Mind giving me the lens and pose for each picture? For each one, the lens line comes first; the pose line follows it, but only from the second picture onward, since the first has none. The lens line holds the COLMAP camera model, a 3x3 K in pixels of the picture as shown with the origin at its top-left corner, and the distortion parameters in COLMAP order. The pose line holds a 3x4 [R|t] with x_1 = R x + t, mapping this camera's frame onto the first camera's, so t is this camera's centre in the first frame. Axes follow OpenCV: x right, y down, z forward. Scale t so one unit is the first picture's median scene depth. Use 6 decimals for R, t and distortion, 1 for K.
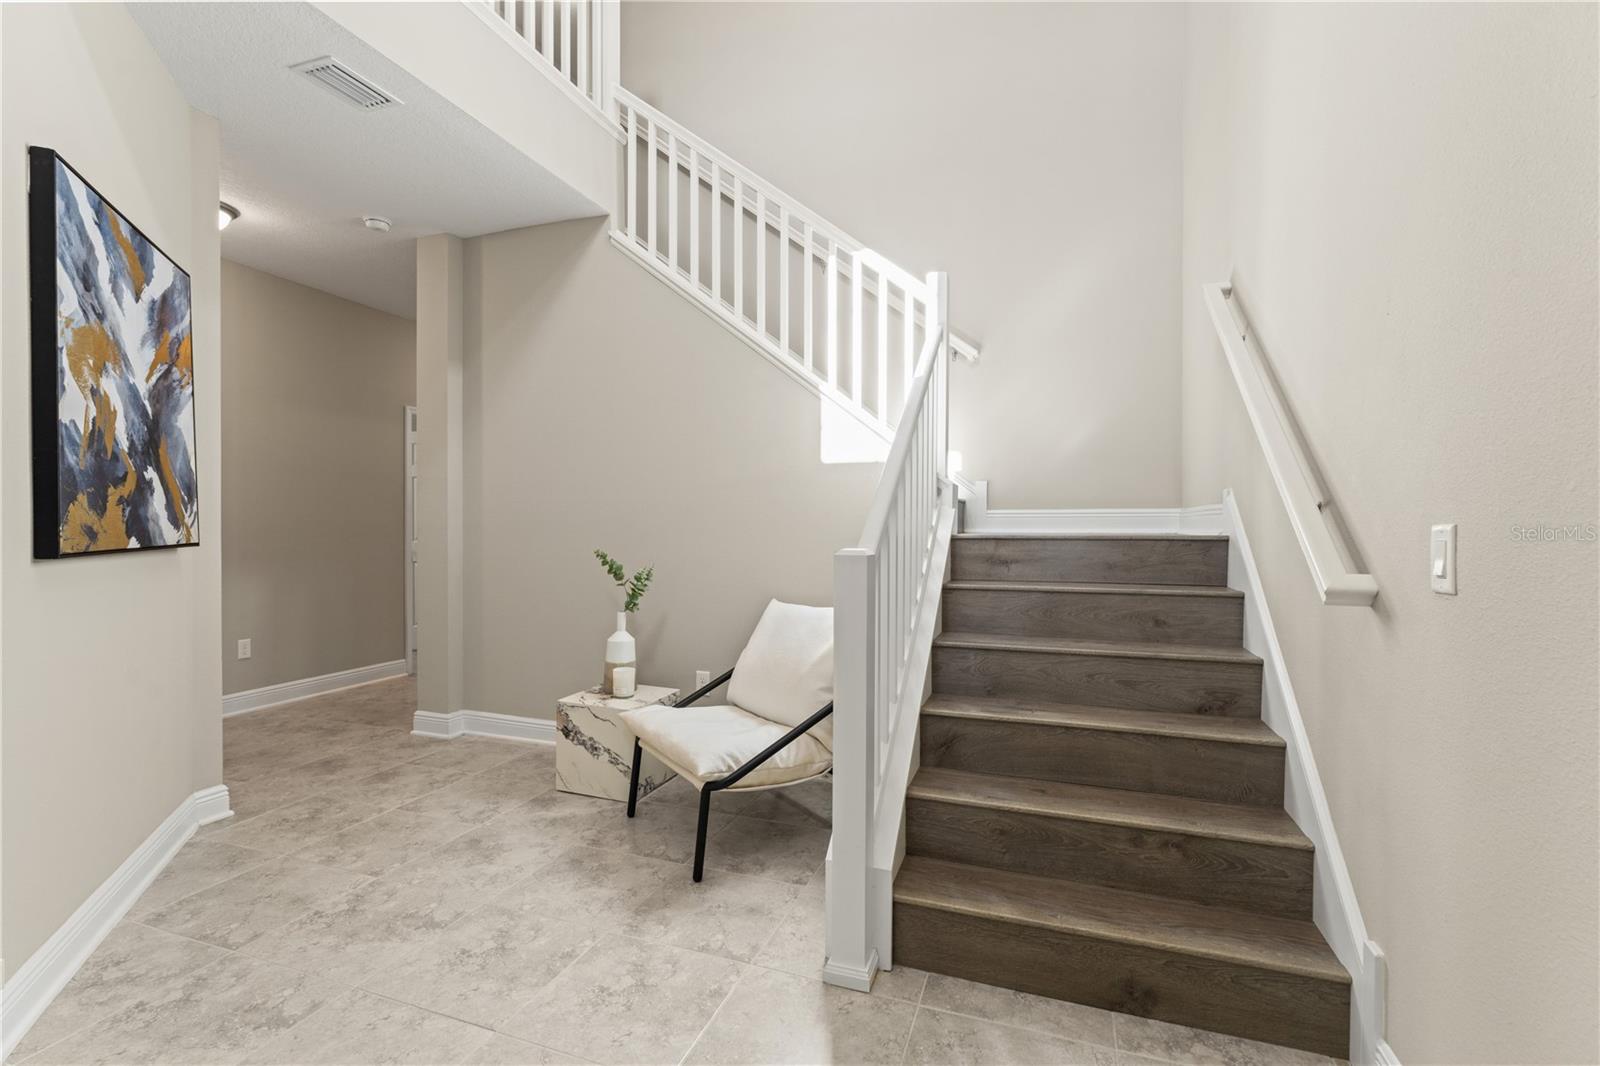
lens RADIAL K [[732.7, 0, 800.0], [0, 732.7, 533.0], [0, 0, 1]] dist [-0.000613, 0.000051]
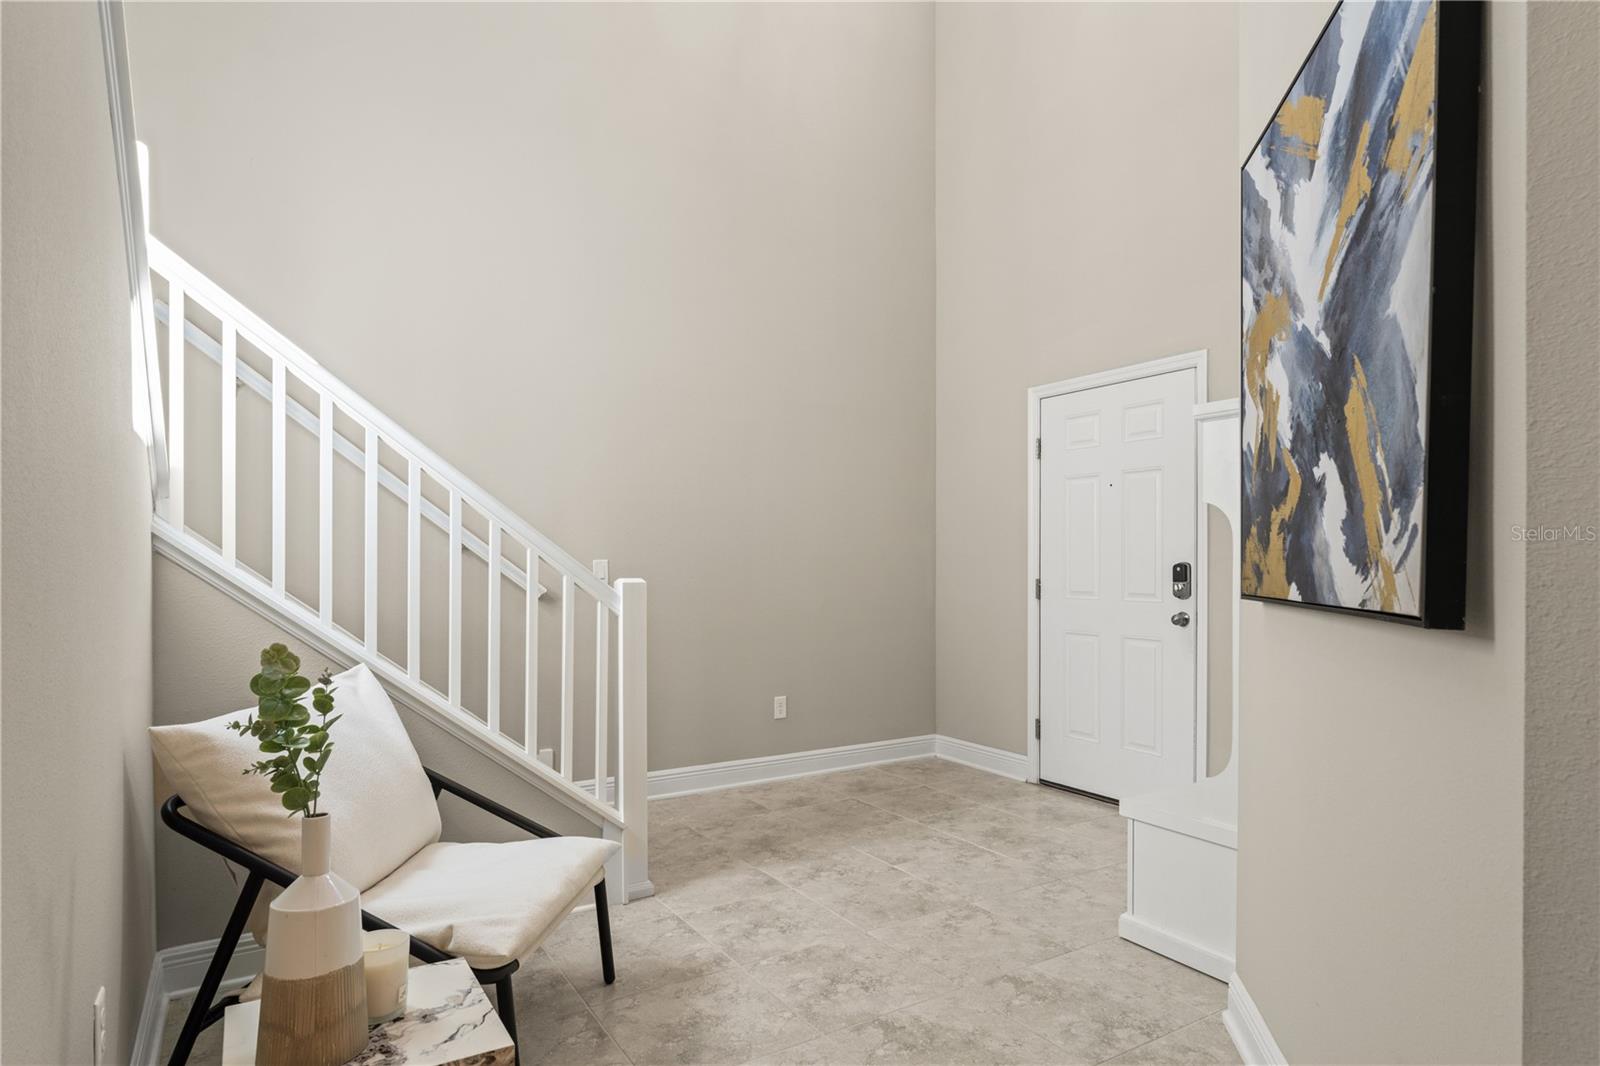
lens RADIAL K [[894.1, 0, 800.9], [0, 894.1, 561.9], [0, 0, 1]] dist [0.000033, -0.000054]
pose [[-0.783560, -0.004710, 0.621298, -0.982374], [0.003242, 0.999927, 0.011668, -0.020900], [-0.621307, 0.011157, -0.783488, 1.721716]]
